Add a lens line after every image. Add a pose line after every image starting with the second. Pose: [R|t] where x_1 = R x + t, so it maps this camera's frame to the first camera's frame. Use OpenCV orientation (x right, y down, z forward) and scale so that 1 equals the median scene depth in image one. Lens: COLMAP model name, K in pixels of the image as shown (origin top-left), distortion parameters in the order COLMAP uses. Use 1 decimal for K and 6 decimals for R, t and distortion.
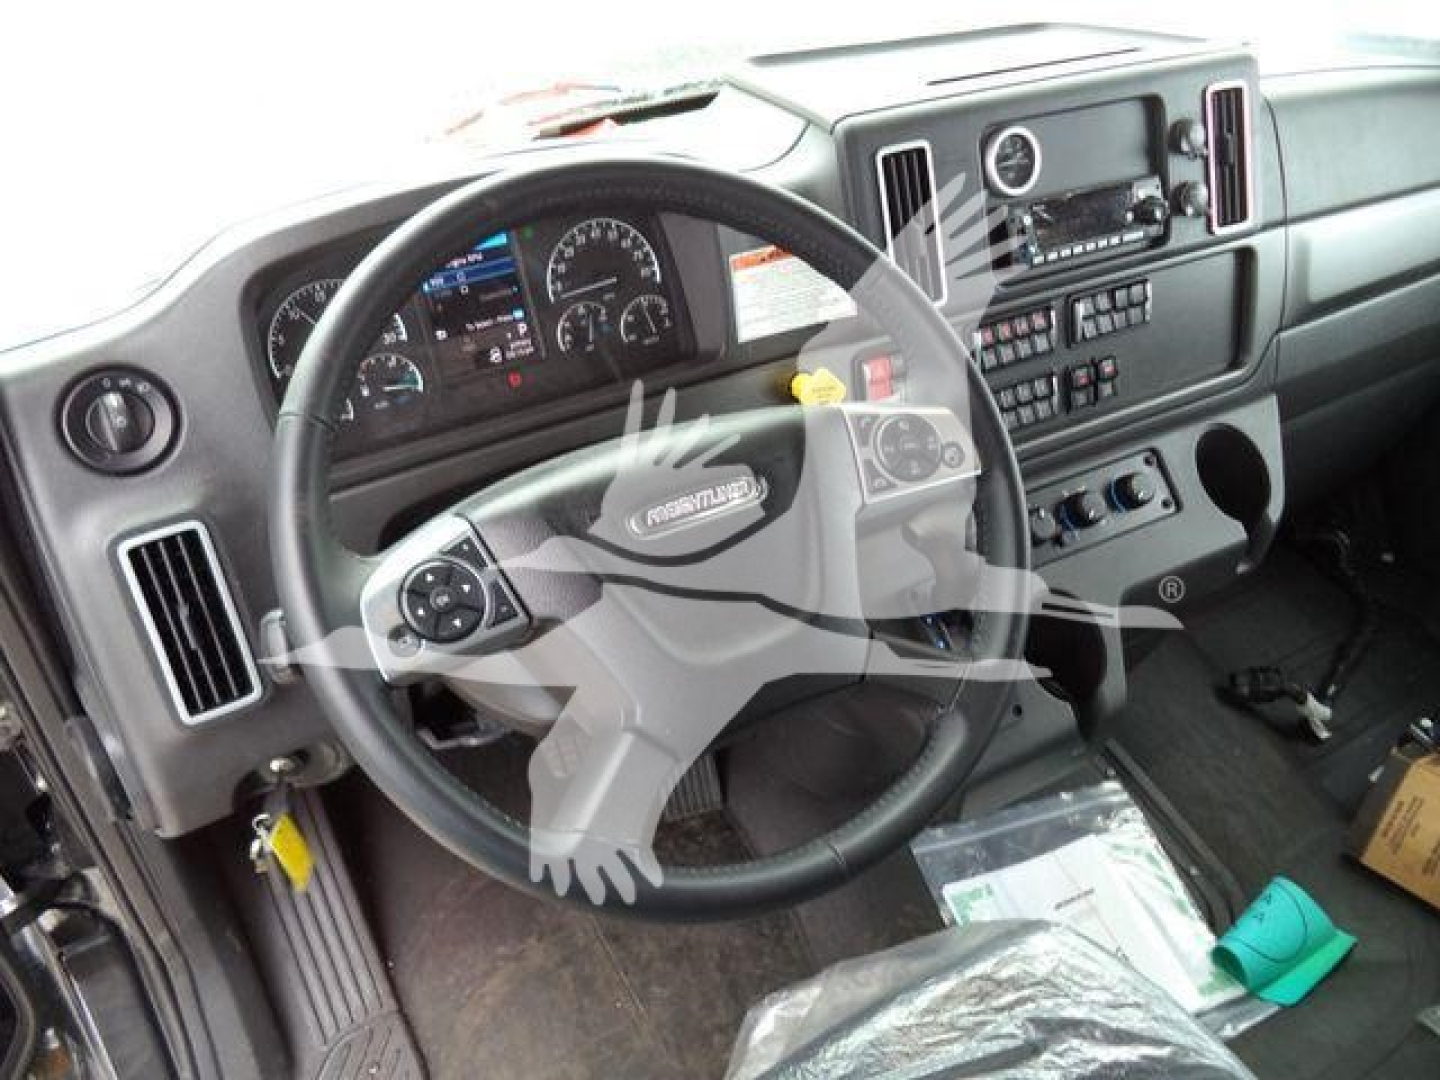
lens RADIAL K [[1148.5, 0, 712.5], [0, 1148.5, 578.0], [0, 0, 1]] dist [0.005241, -0.063237]
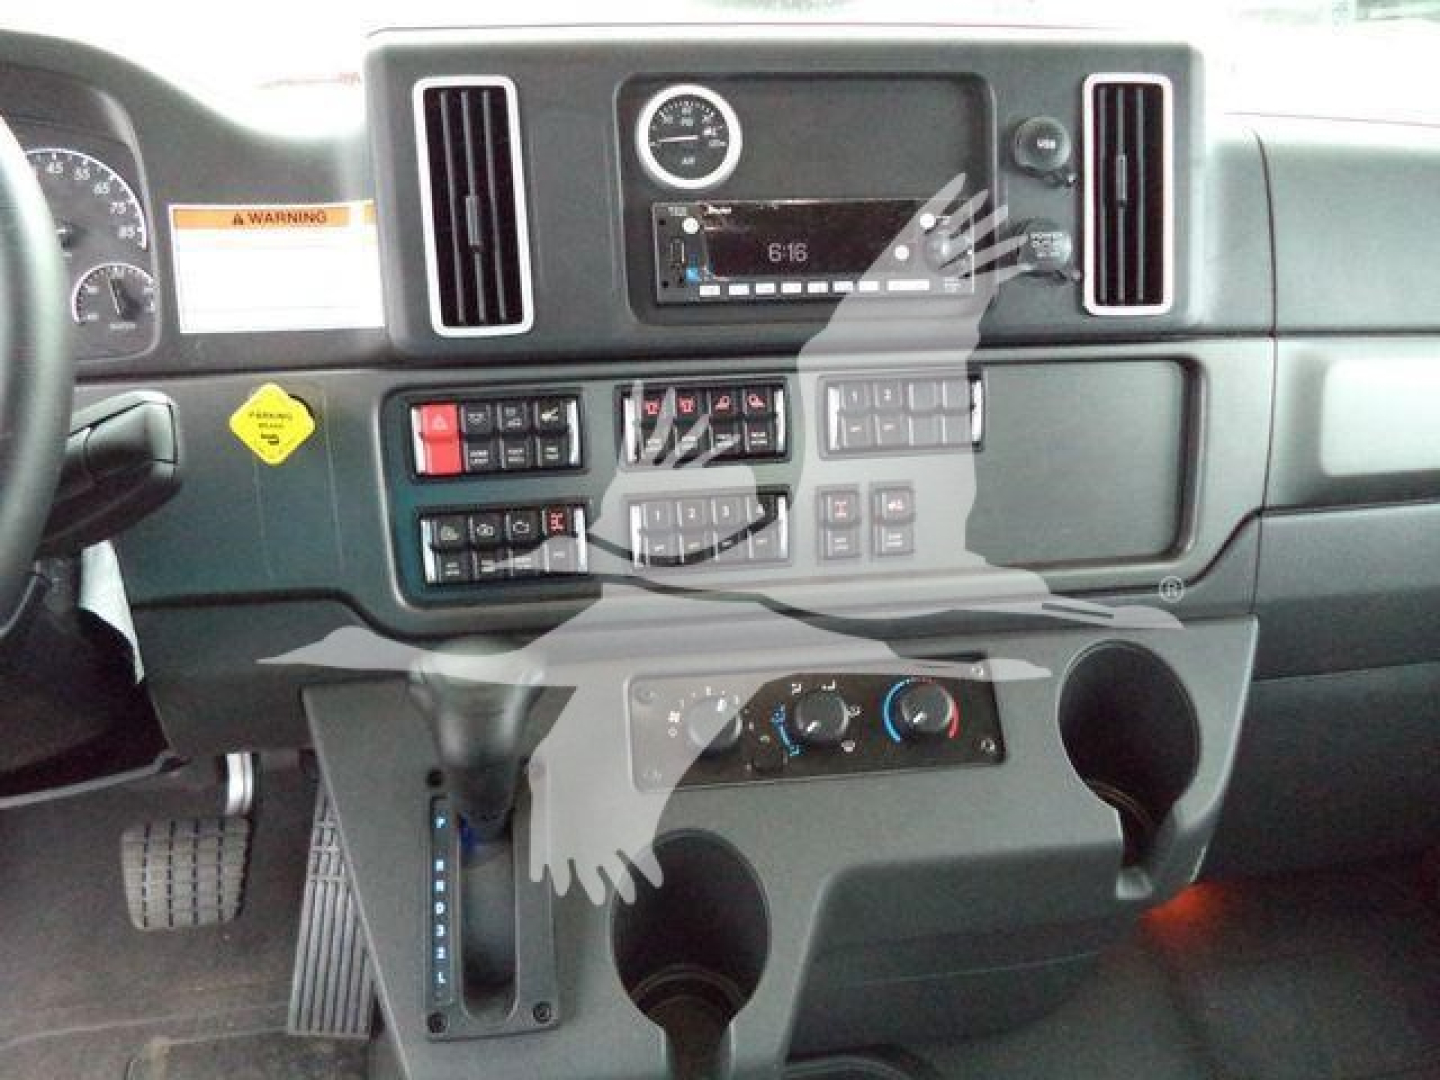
lens RADIAL K [[1148.5, 0, 712.5], [0, 1148.5, 578.0], [0, 0, 1]] dist [0.005241, -0.063237]
pose [[0.936847, 0.173531, -0.303652, 0.481482], [-0.227421, 0.961865, -0.151968, -0.030803], [0.265702, 0.211428, 0.940585, 0.425709]]
